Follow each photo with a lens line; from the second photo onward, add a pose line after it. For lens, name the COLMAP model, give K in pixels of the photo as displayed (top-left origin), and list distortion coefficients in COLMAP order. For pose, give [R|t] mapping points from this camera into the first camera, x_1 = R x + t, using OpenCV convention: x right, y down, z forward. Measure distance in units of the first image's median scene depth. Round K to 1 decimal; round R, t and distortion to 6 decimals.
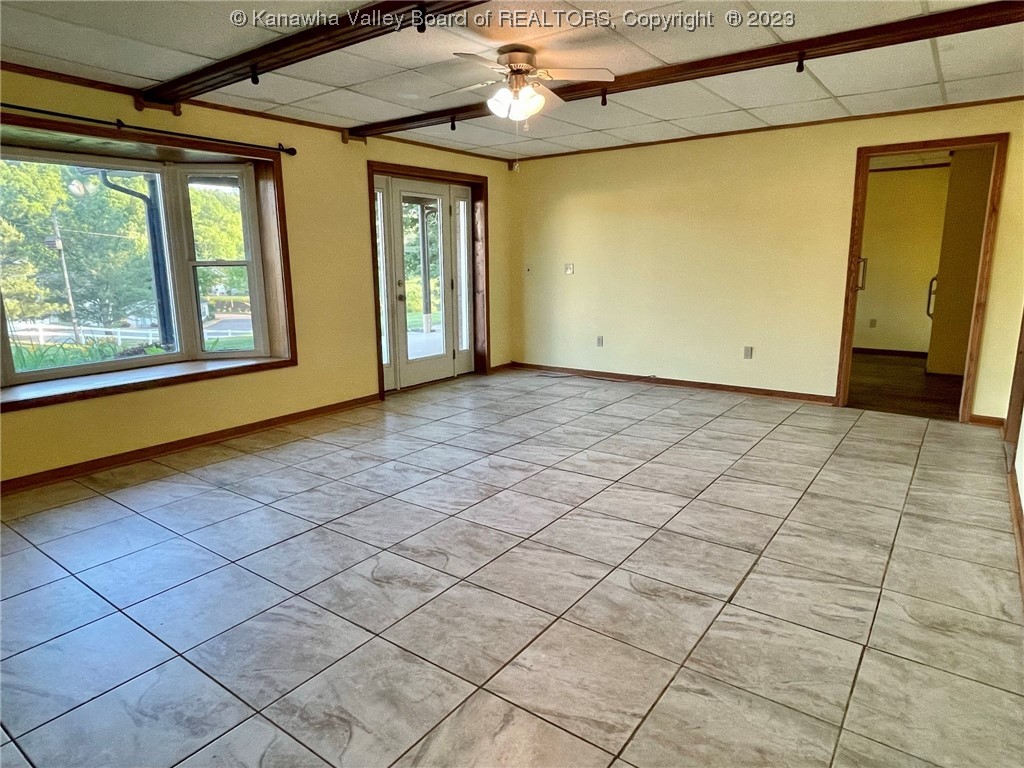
lens RADIAL K [[617.5, 0, 511.9], [0, 617.5, 383.0], [0, 0, 1]] dist [0.031392, 0.000184]
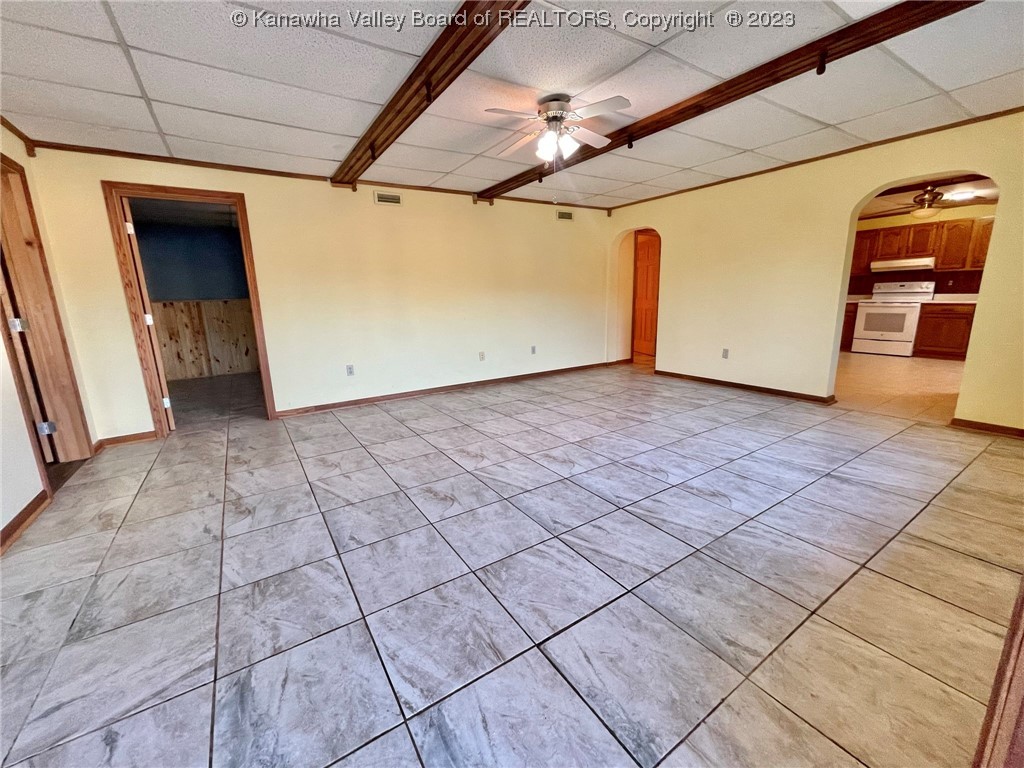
lens RADIAL K [[414.4, 0, 510.3], [0, 414.4, 383.8], [0, 0, 1]] dist [-0.002631, -0.000119]
pose [[-0.933647, -0.039089, 0.356054, -0.193062], [0.107790, 0.917291, 0.383351, -0.300755], [-0.341590, 0.396294, -0.852213, 1.673797]]
